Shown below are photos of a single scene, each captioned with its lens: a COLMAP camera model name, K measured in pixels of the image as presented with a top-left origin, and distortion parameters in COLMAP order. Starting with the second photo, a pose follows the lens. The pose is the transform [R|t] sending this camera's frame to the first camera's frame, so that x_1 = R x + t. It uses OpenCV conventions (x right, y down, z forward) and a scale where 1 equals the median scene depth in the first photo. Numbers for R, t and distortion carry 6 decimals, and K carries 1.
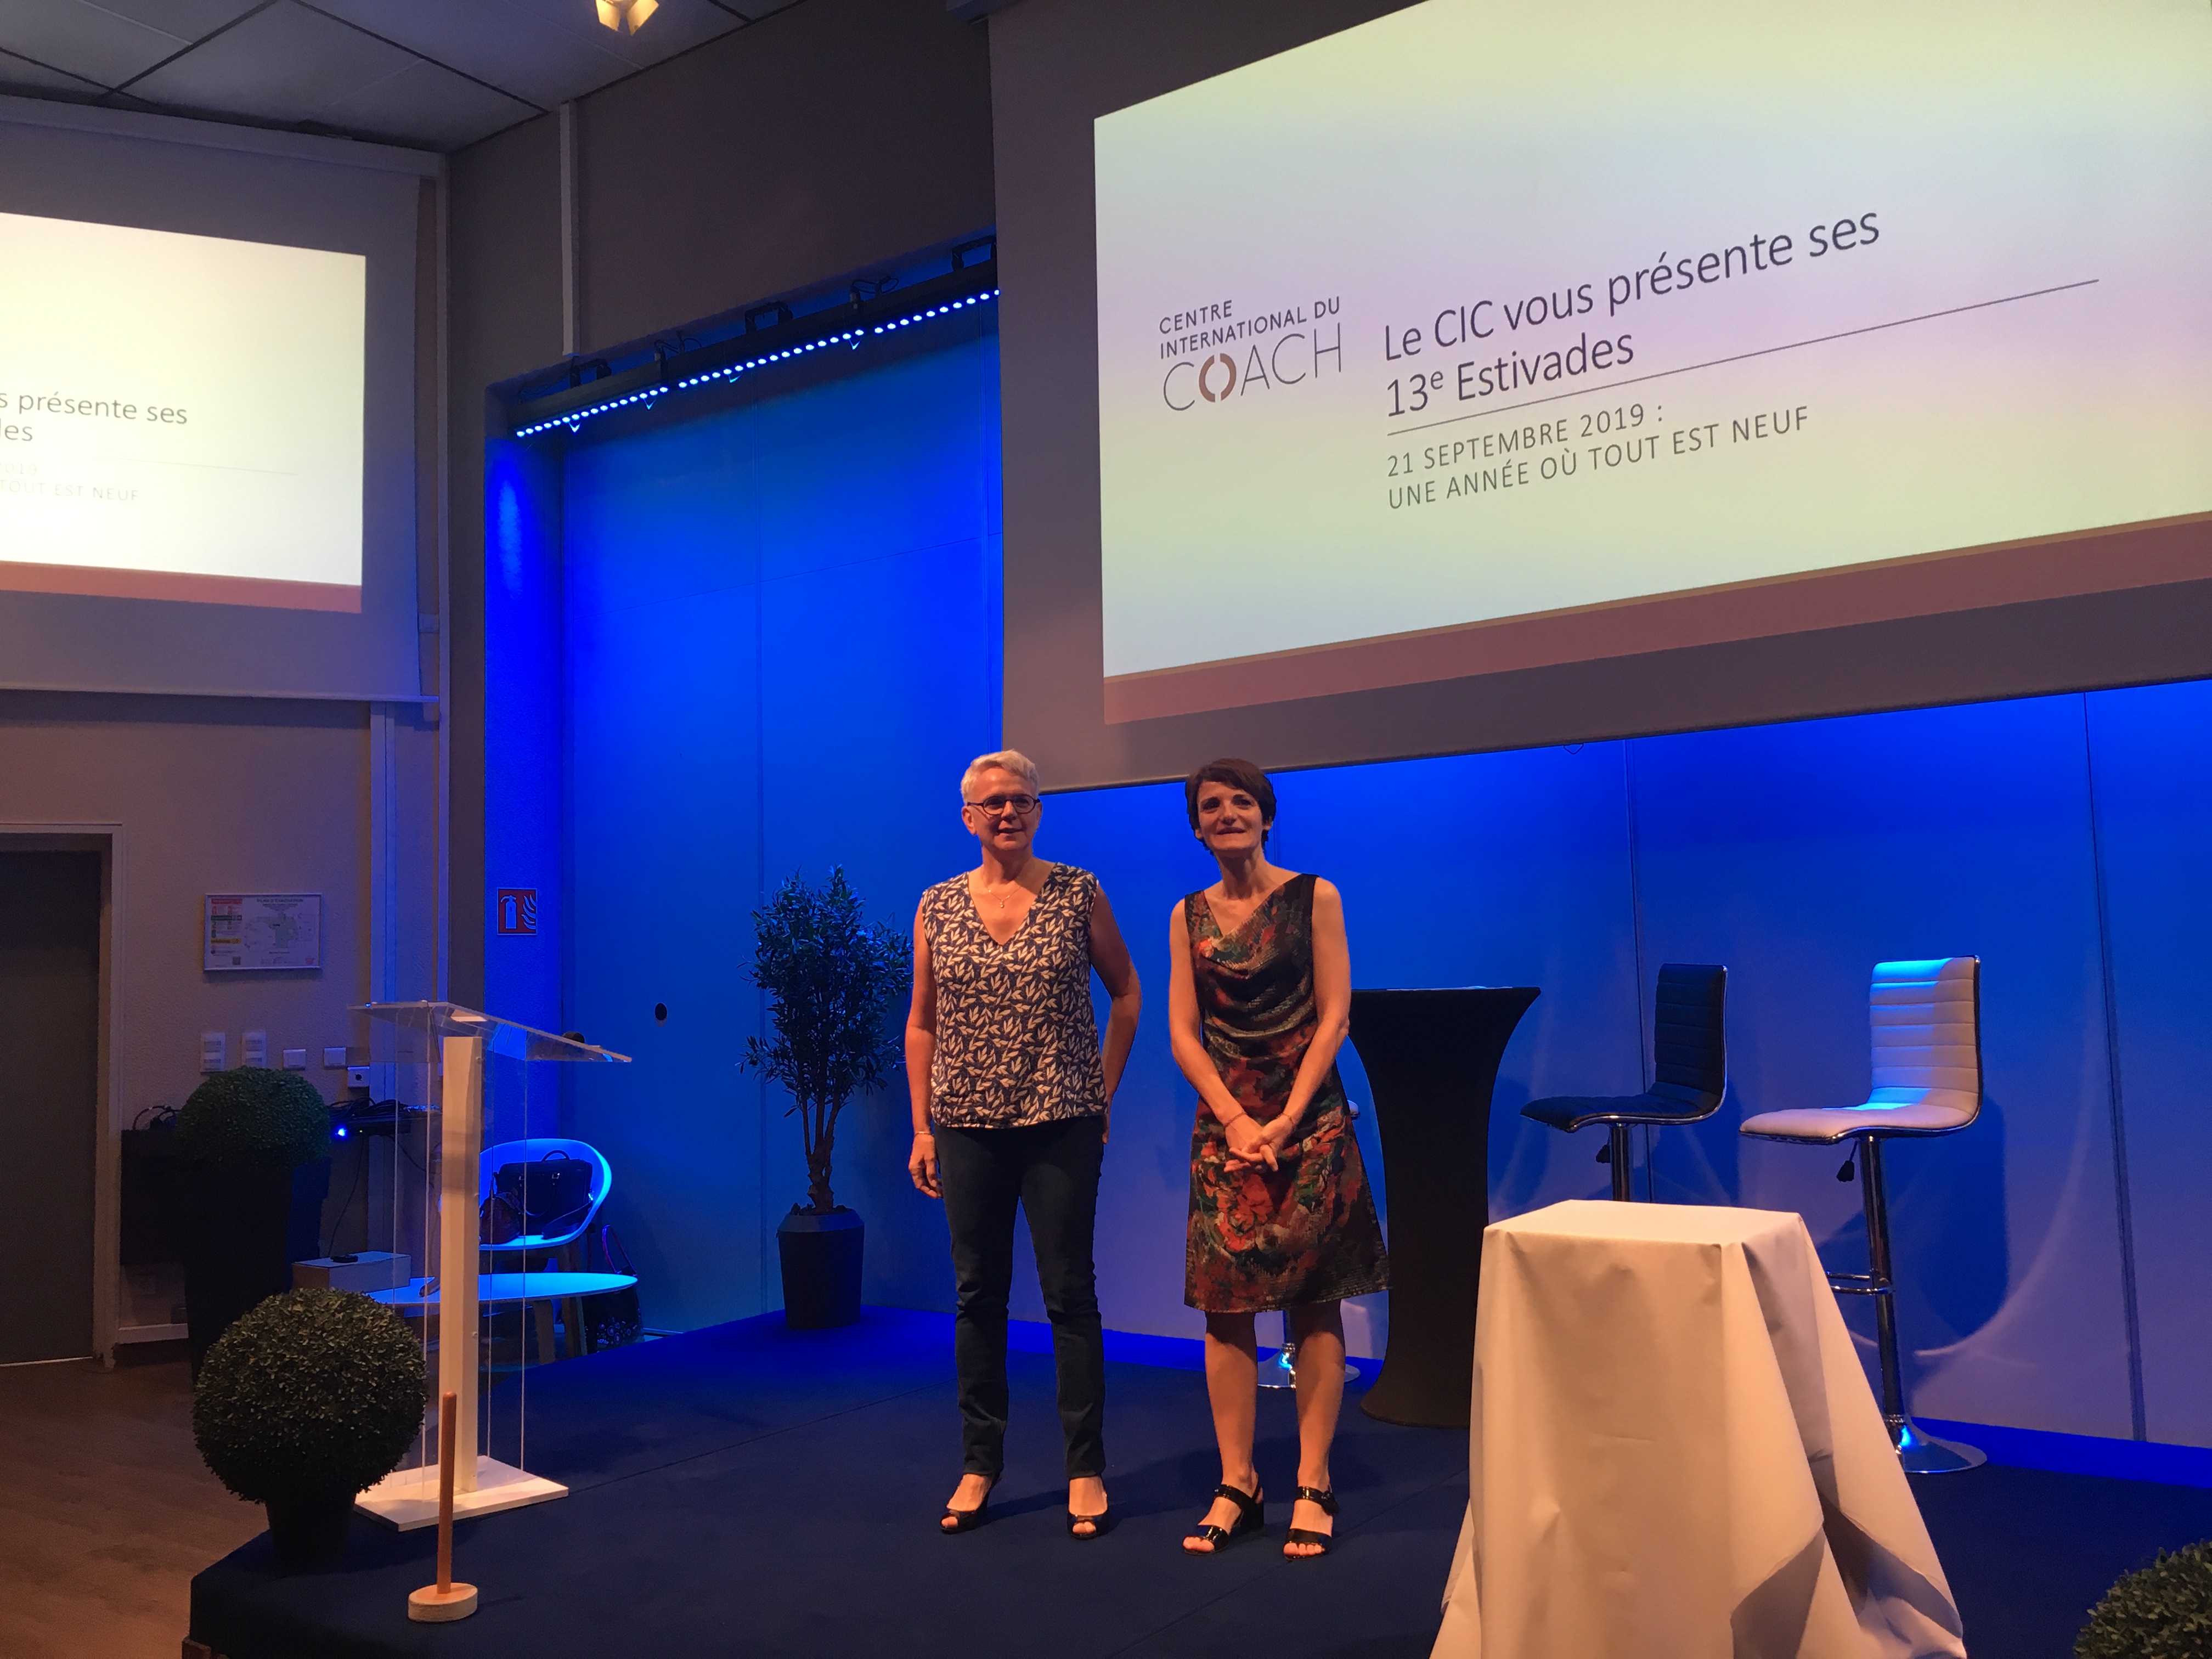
lens RADIAL K [[1888.2, 0, 1106.0], [0, 1888.2, 829.5], [0, 0, 1]] dist [0.087364, -0.129377]
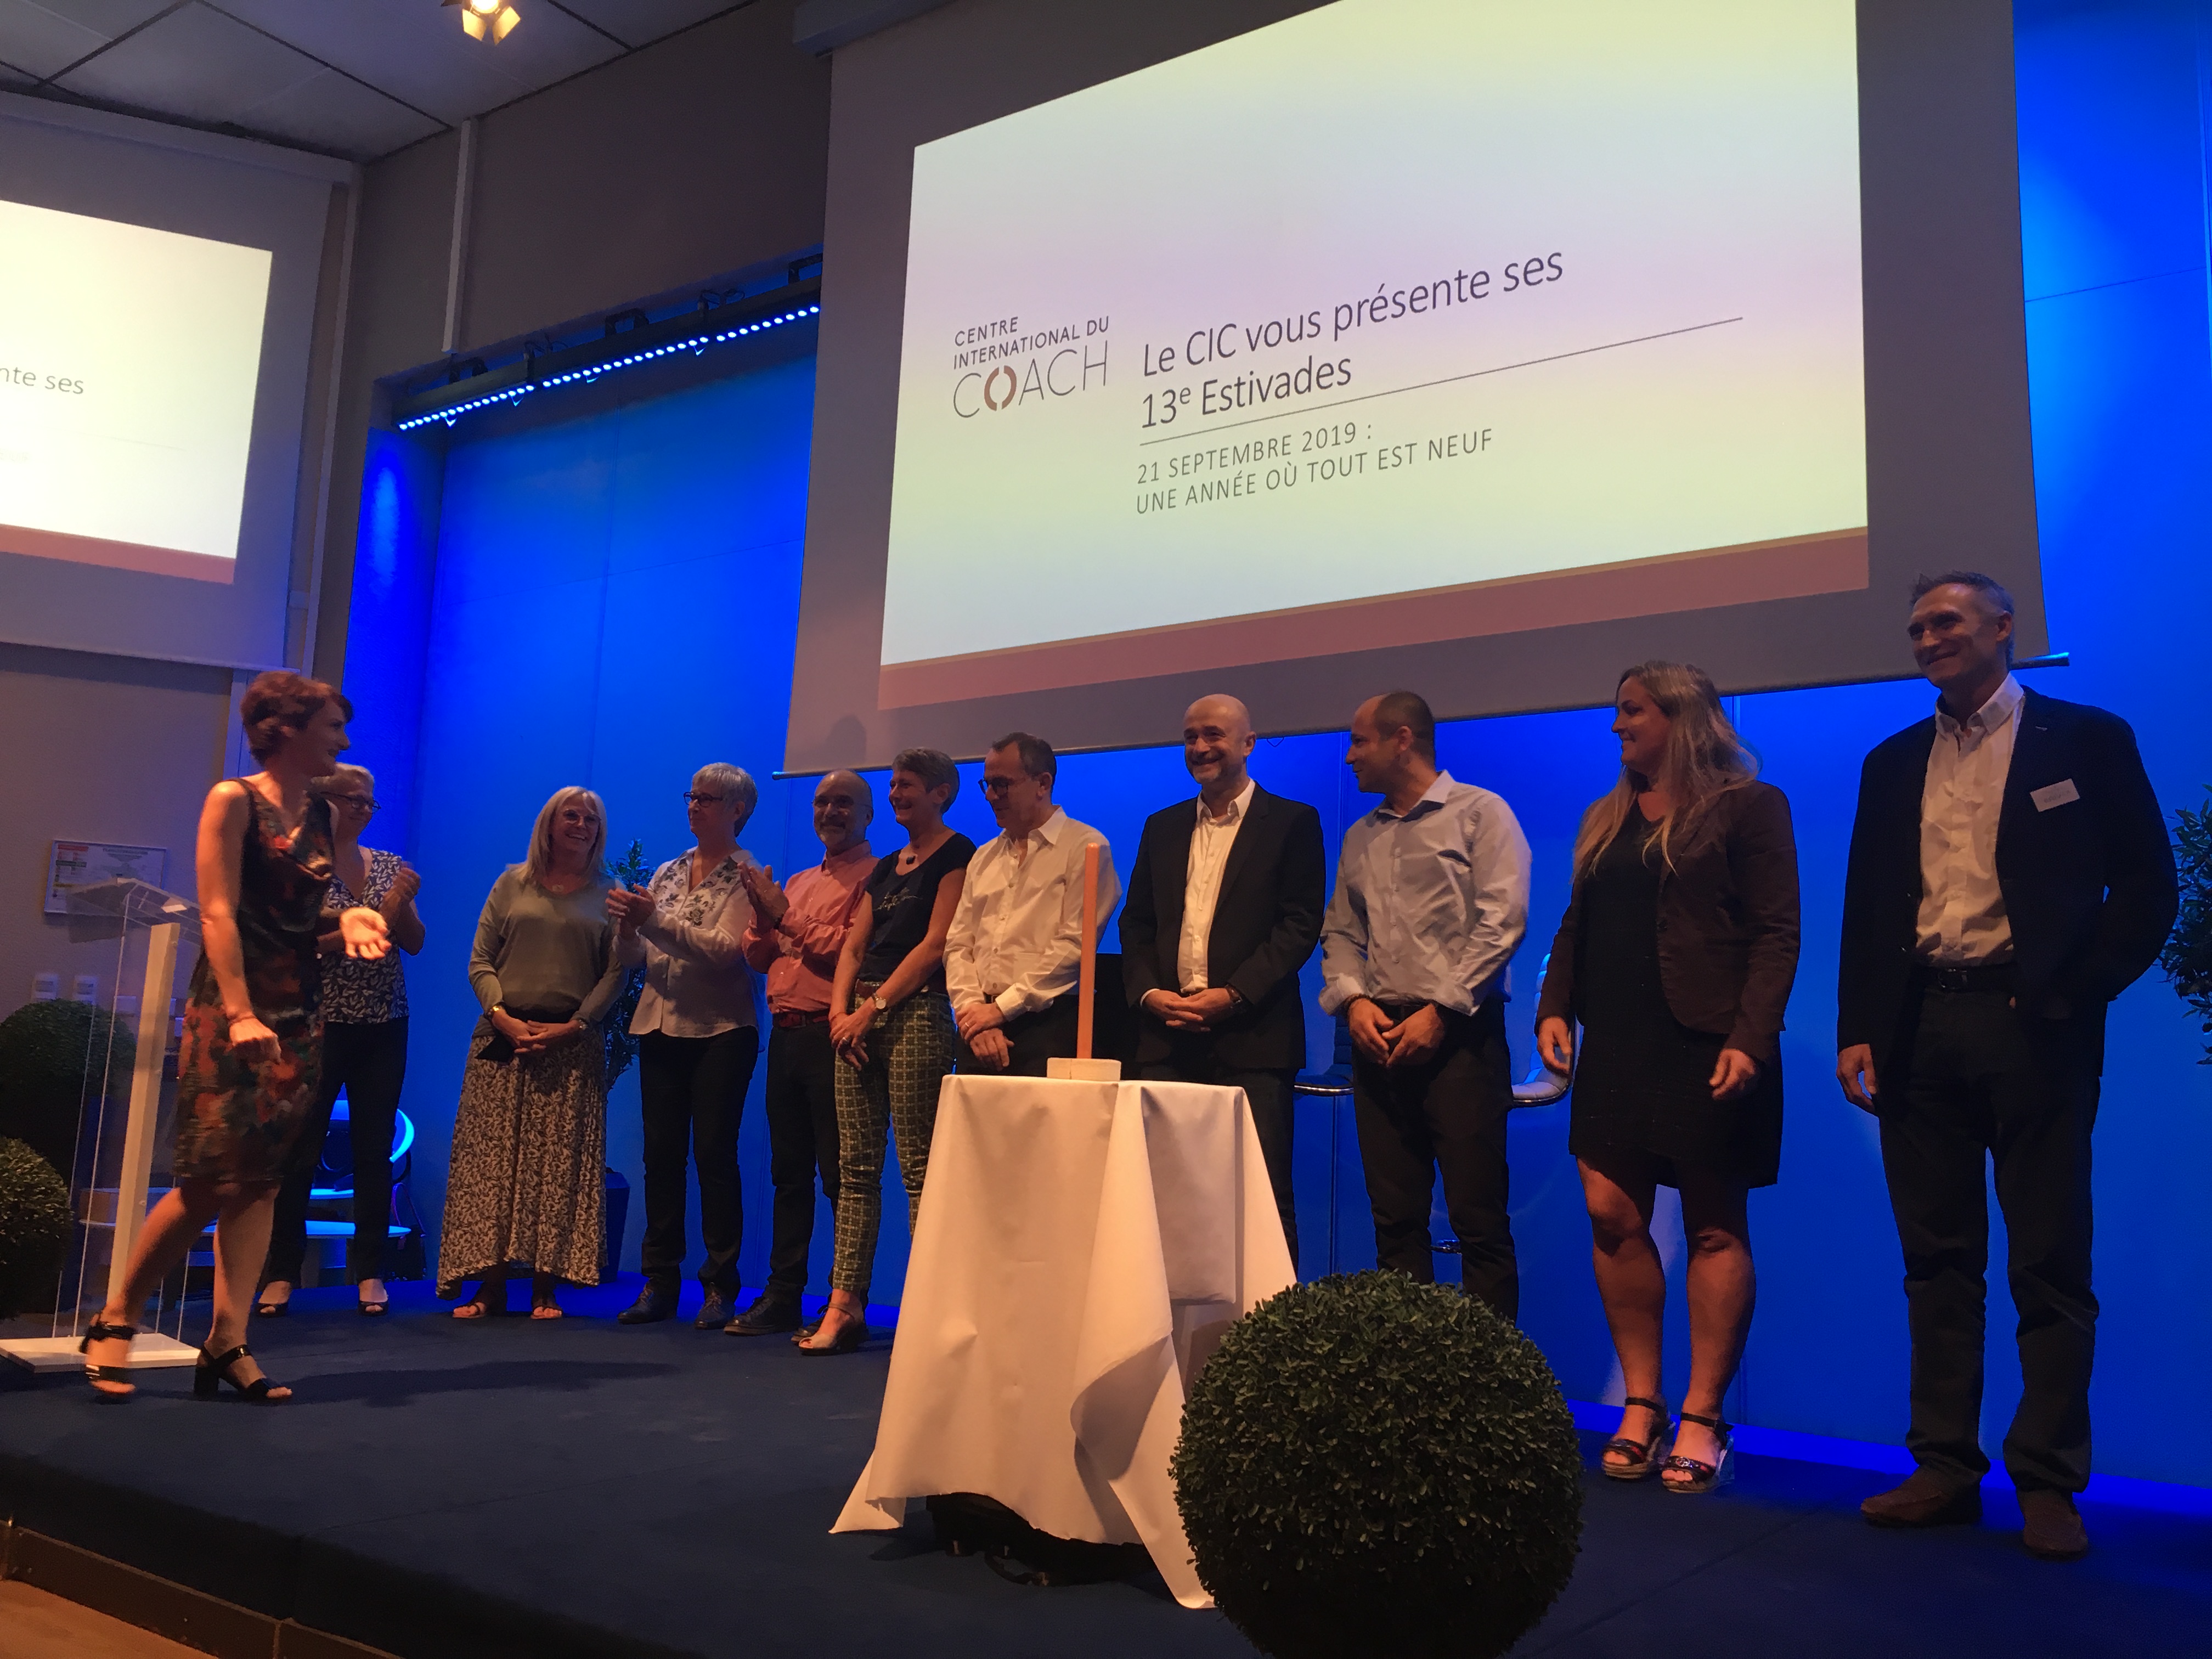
lens RADIAL K [[1888.2, 0, 1106.0], [0, 1888.2, 829.5], [0, 0, 1]] dist [0.087364, -0.129377]
pose [[0.997613, 0.067375, -0.015100, 0.163286], [-0.068121, 0.996103, -0.056013, 0.068018], [0.011267, 0.056908, 0.998316, -0.045489]]
